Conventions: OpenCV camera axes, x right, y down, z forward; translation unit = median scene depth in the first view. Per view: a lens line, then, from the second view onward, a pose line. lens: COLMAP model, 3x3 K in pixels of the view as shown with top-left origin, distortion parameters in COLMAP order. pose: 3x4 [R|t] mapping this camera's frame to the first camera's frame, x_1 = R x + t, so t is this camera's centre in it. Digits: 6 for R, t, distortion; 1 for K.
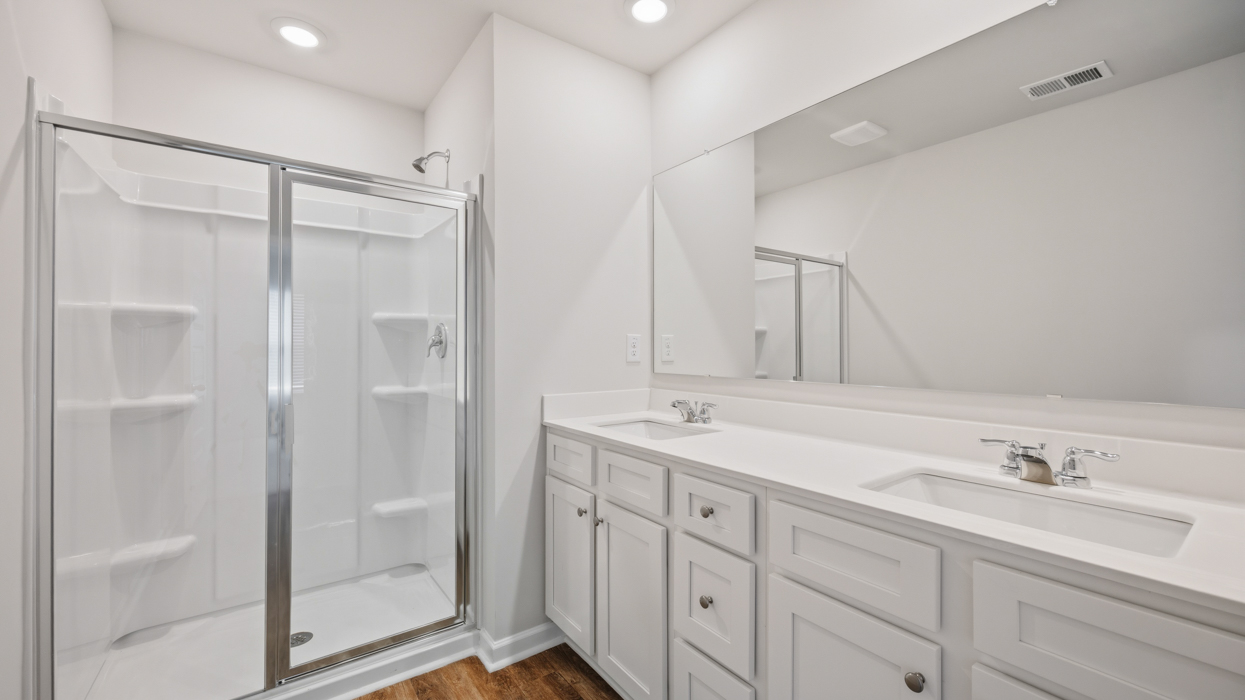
lens RADIAL K [[491.7, 0, 623.5], [0, 491.7, 342.7], [0, 0, 1]] dist [-0.002150, -0.000065]
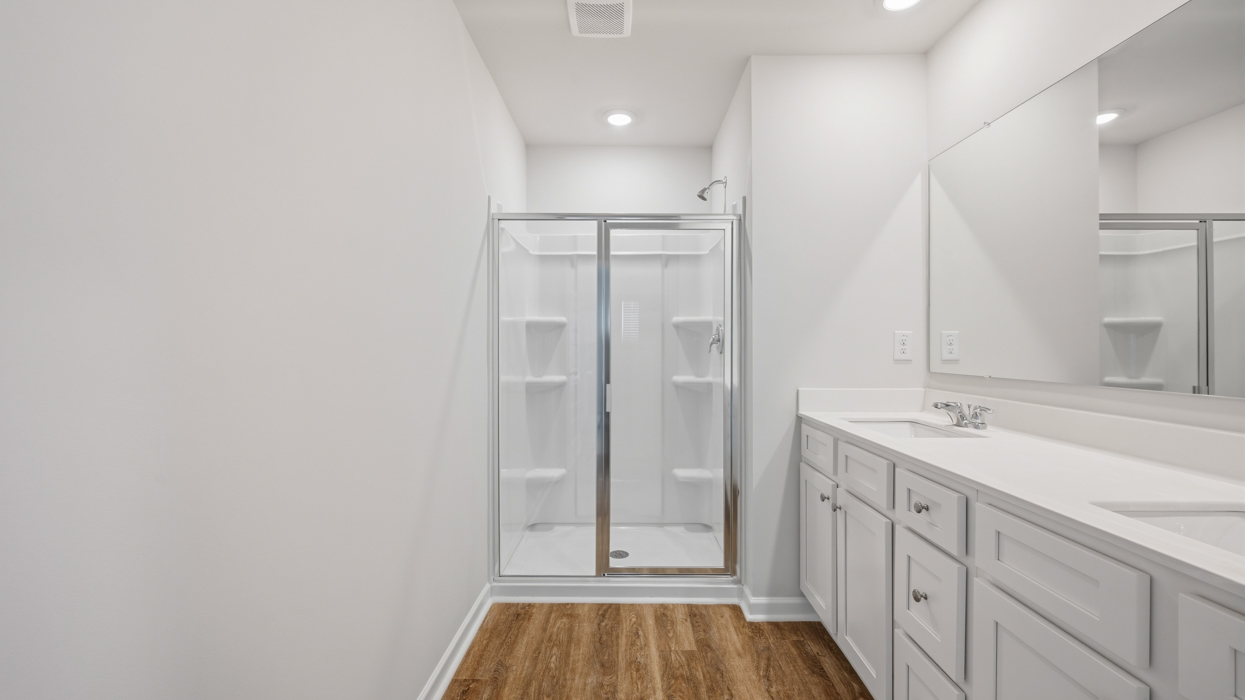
lens RADIAL K [[491.7, 0, 623.5], [0, 491.7, 342.7], [0, 0, 1]] dist [-0.002150, -0.000065]
pose [[0.801735, -0.002383, -0.597674, 0.184614], [0.004834, 0.999985, 0.002498, 0.000181], [0.597659, -0.004892, 0.801735, -0.111014]]
